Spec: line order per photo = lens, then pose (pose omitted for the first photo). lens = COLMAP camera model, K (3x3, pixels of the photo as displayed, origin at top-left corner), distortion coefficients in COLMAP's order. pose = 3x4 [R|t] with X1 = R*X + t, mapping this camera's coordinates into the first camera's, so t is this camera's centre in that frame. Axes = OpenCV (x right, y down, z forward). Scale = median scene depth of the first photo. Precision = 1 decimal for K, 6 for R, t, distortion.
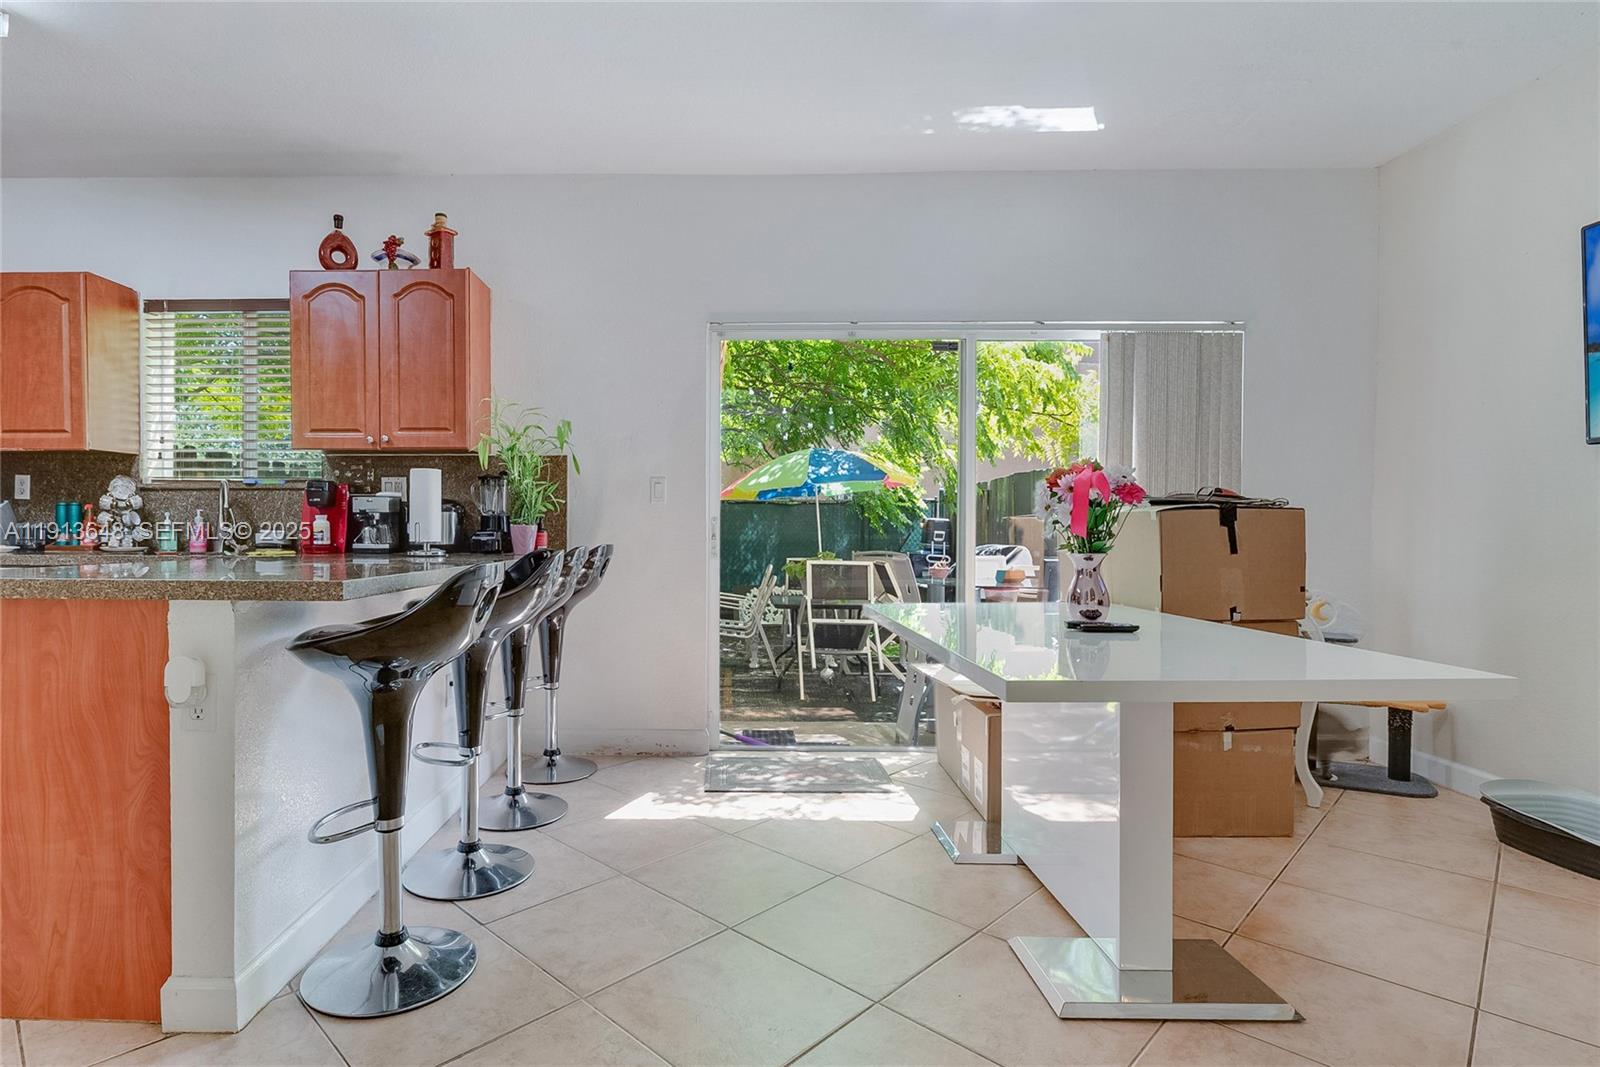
lens RADIAL K [[794.9, 0, 735.3], [0, 794.9, 530.1], [0, 0, 1]] dist [-0.003344, 0.001507]
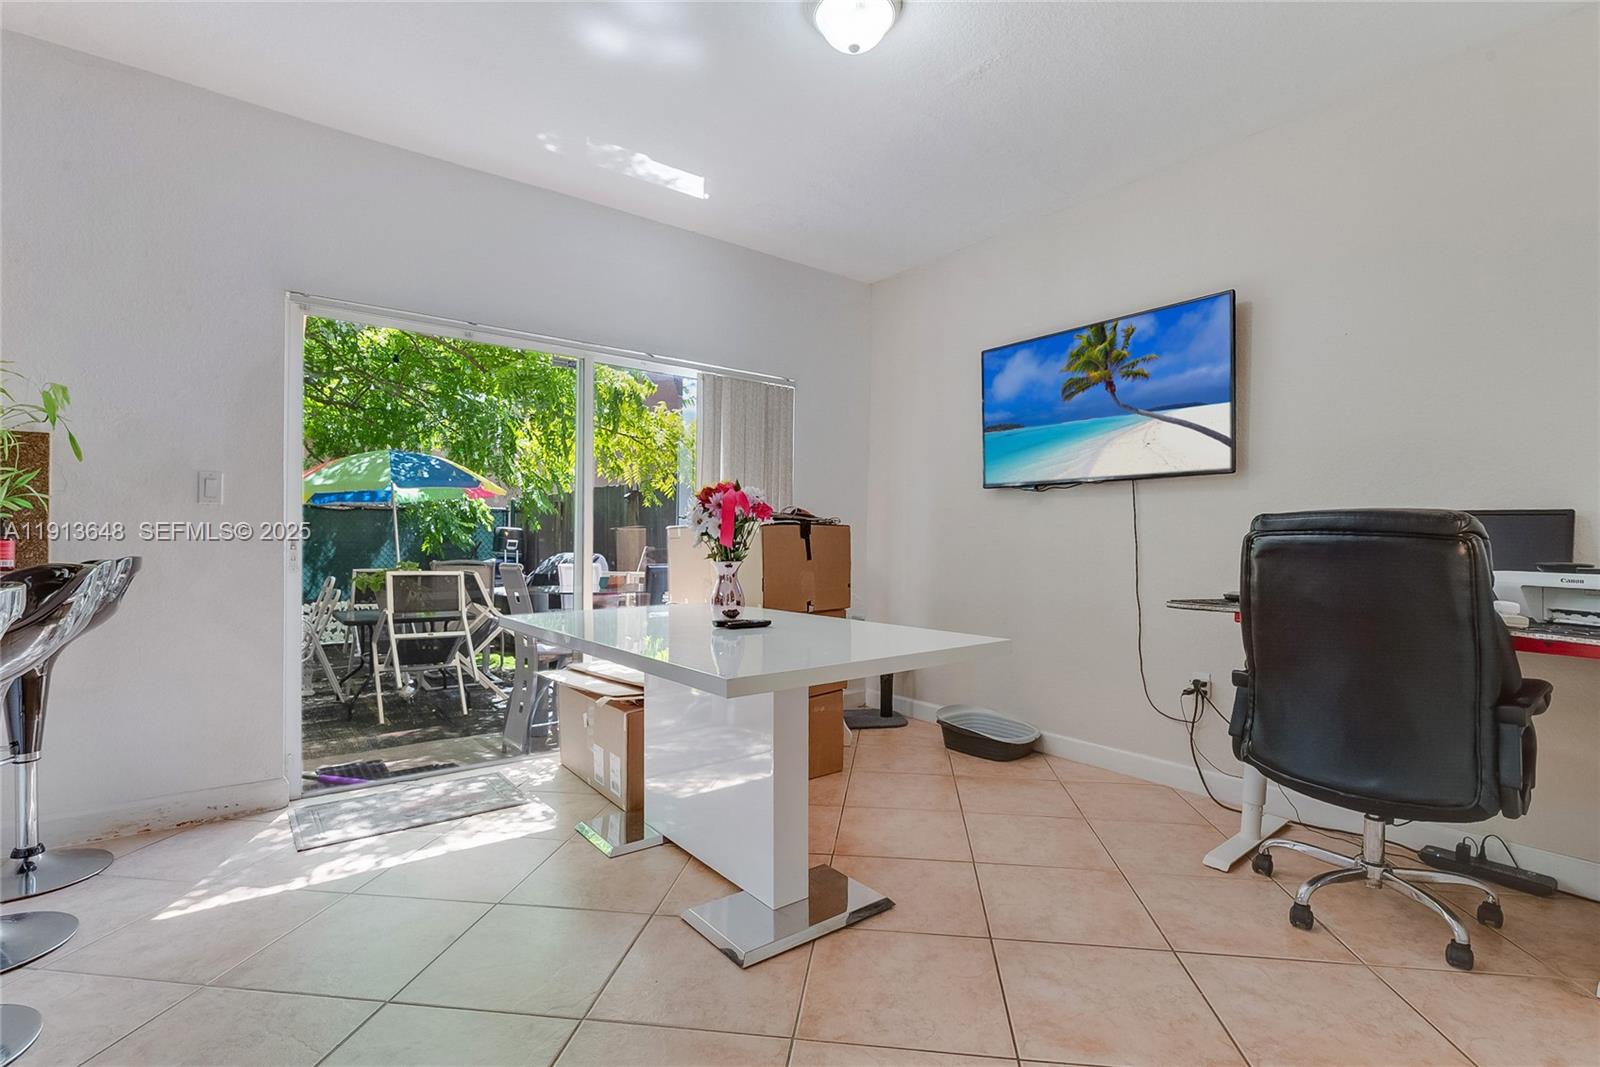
lens RADIAL K [[729.7, 0, 803.1], [0, 729.7, 539.7], [0, 0, 1]] dist [-0.000799, -0.000757]
pose [[0.783824, 0.005503, 0.620959, -0.098348], [-0.006244, 0.999980, -0.000981, -0.001526], [-0.620952, -0.003108, 0.783842, 0.068046]]
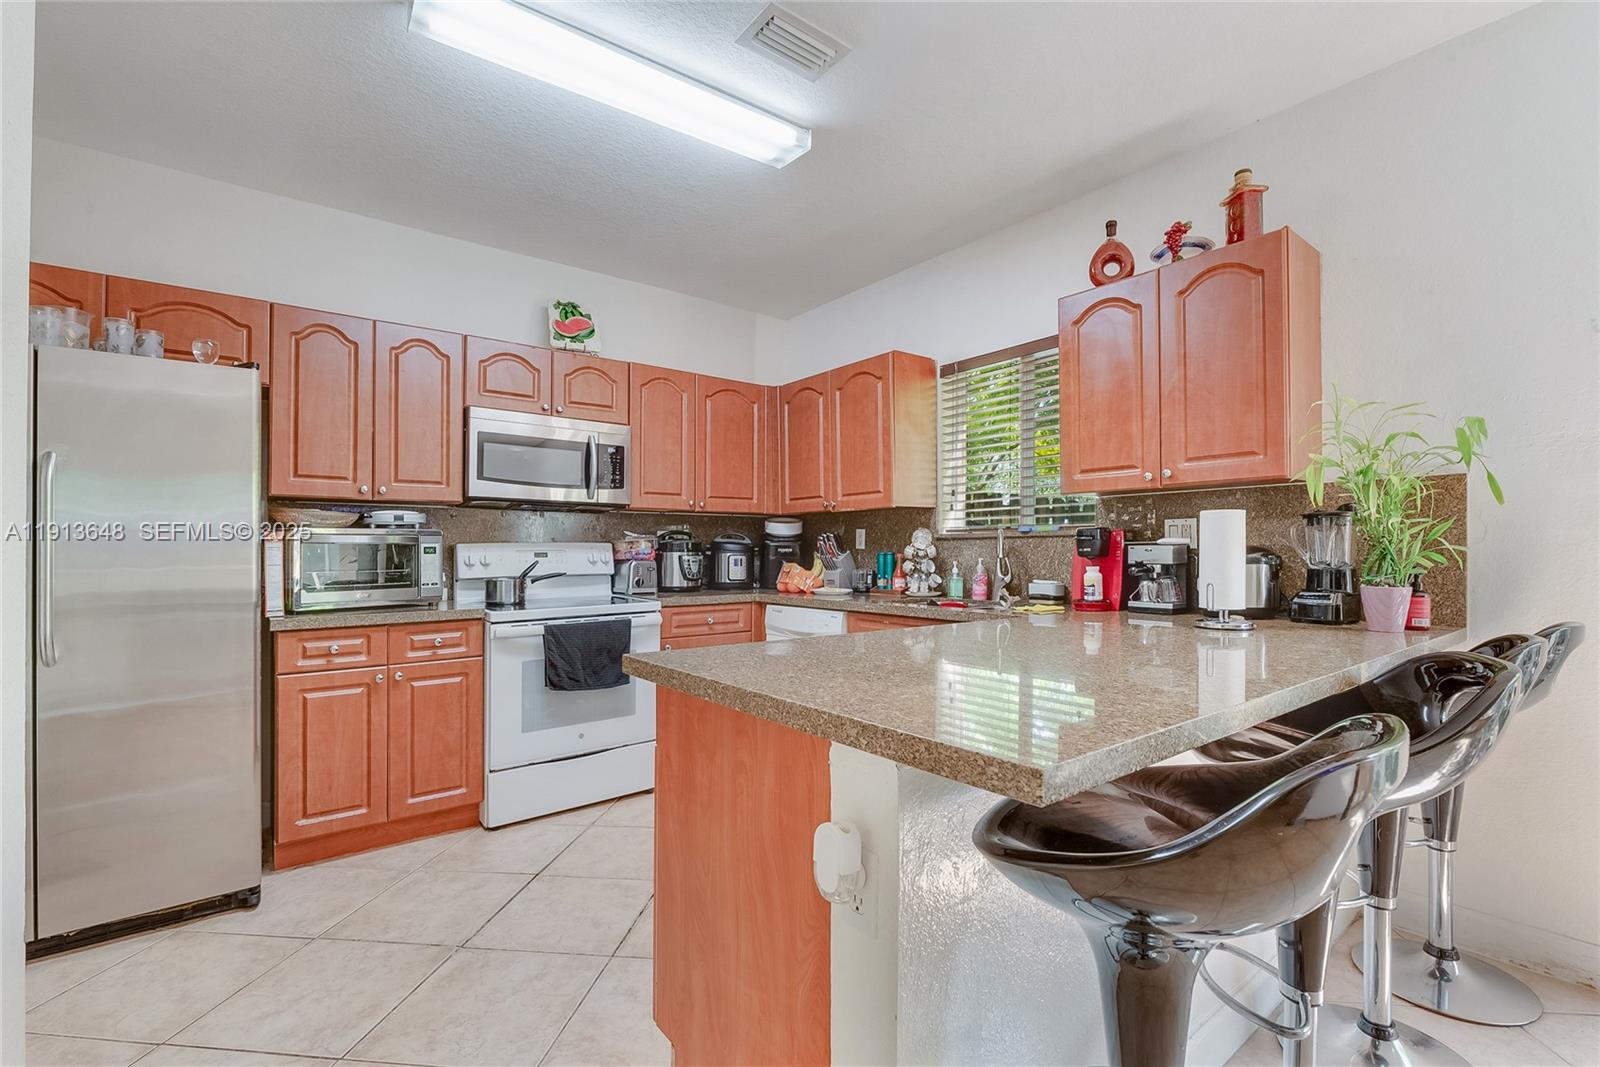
lens RADIAL K [[659.6, 0, 802.2], [0, 659.6, 544.9], [0, 0, 1]] dist [-0.012512, 0.000679]
pose [[0.590411, -0.002051, -0.807100, -0.120451], [-0.003501, 0.999981, -0.005102, -0.037486], [0.807095, 0.005839, 0.590392, 0.304507]]
